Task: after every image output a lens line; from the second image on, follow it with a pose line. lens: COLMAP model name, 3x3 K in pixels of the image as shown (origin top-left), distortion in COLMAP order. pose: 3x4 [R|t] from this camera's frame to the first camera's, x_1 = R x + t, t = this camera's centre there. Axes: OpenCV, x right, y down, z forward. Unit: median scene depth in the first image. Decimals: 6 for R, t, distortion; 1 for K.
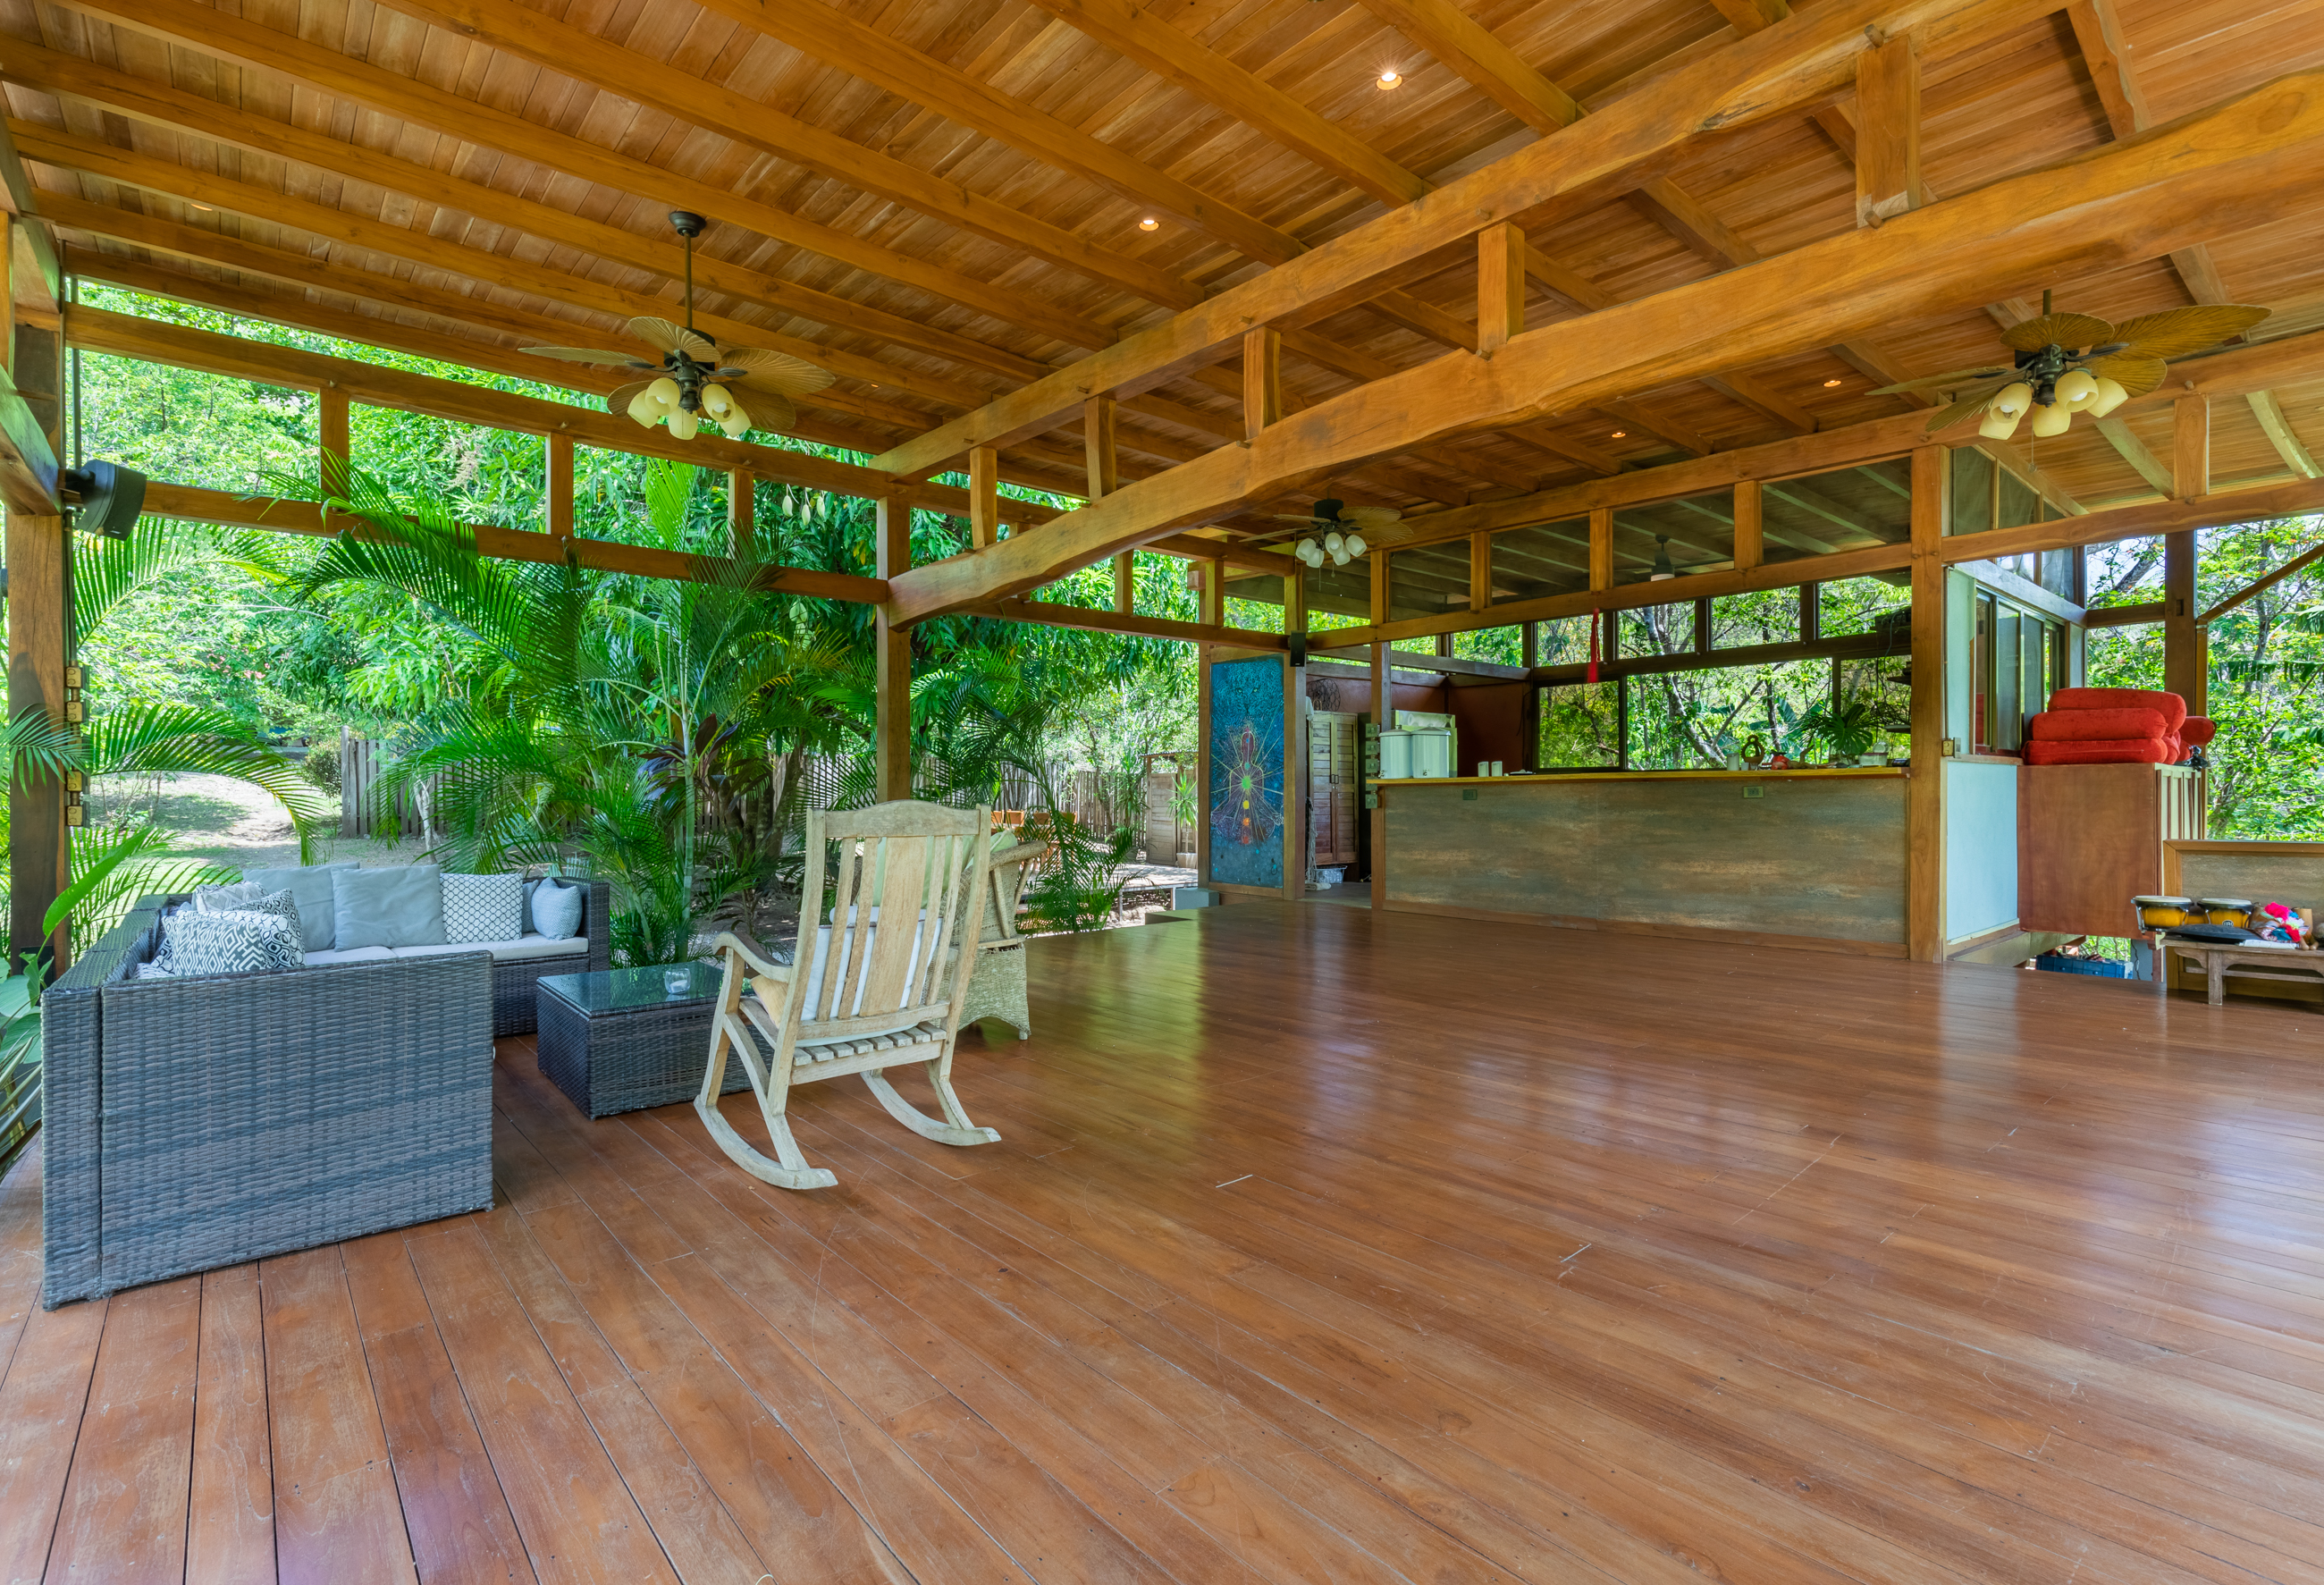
lens RADIAL K [[1069.4, 0, 1159.8], [0, 1069.4, 796.4], [0, 0, 1]] dist [0.005726, 0.000303]
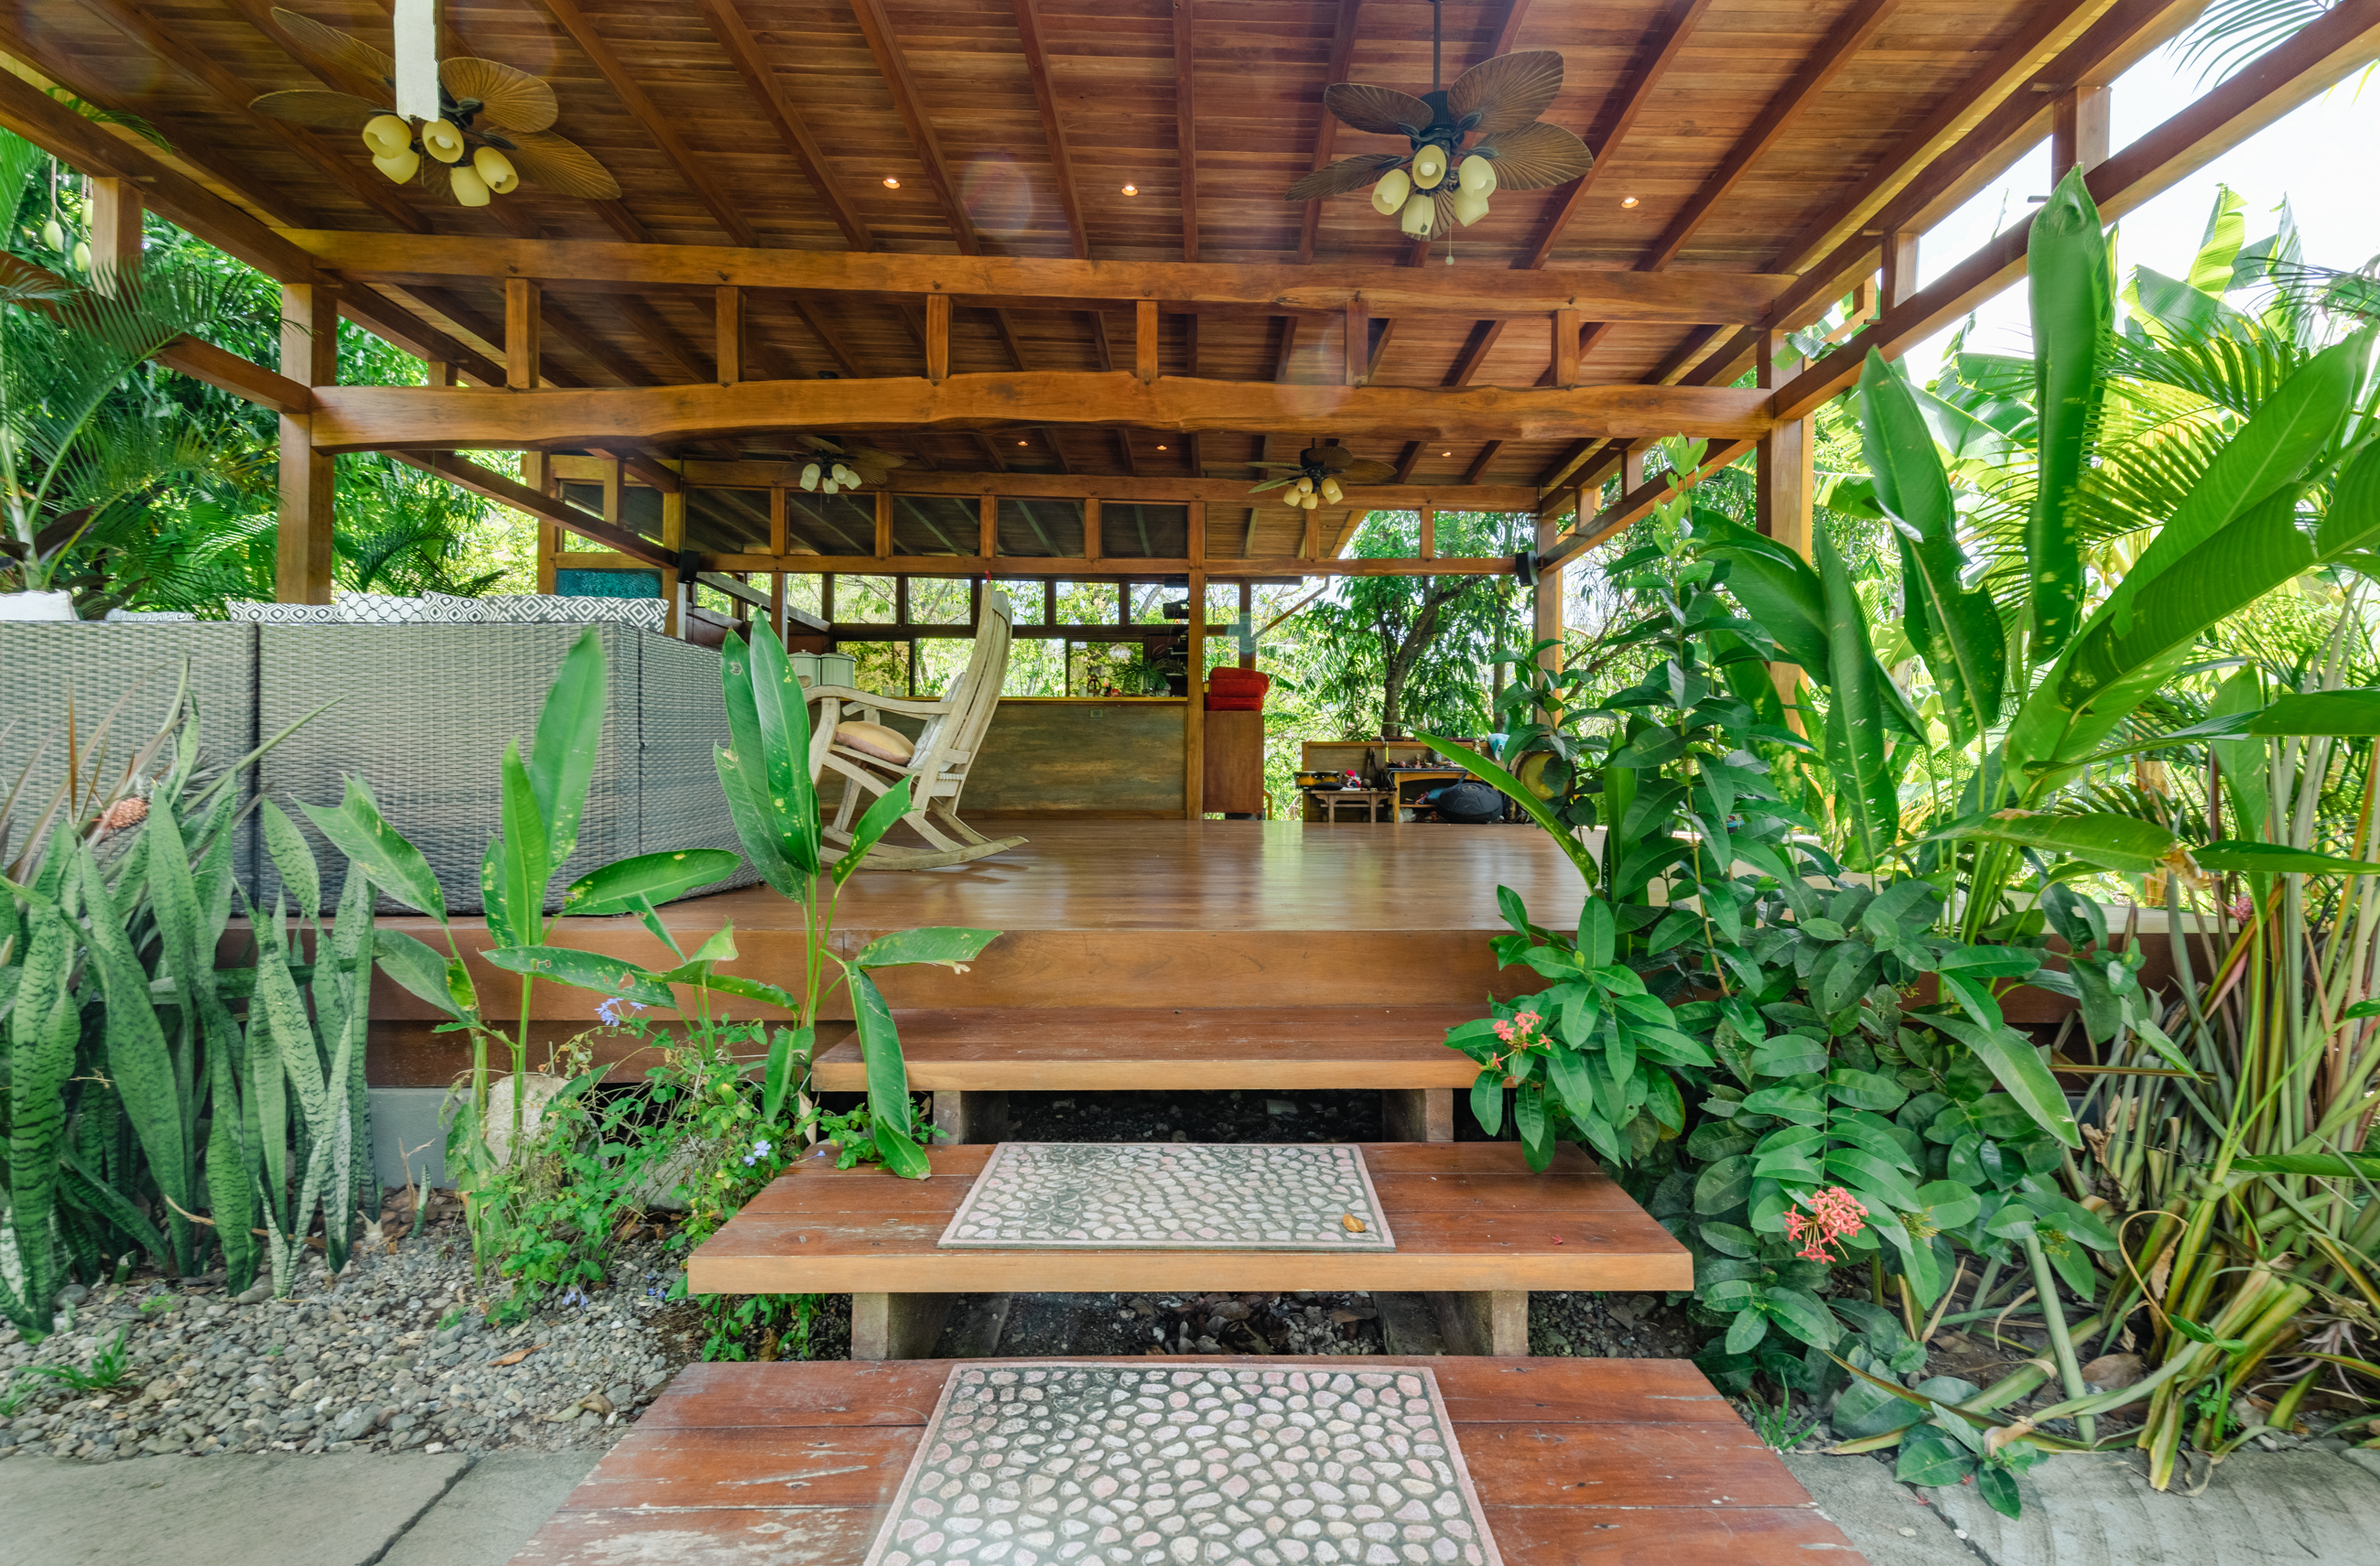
lens RADIAL K [[1083.7, 0, 1192.3], [0, 1083.7, 787.9], [0, 0, 1]] dist [0.012947, -0.000587]
pose [[0.644523, 0.011420, 0.764499, -0.560433], [-0.004440, 0.999927, -0.011194, 0.131108], [-0.764572, 0.003820, 0.644527, -0.050598]]
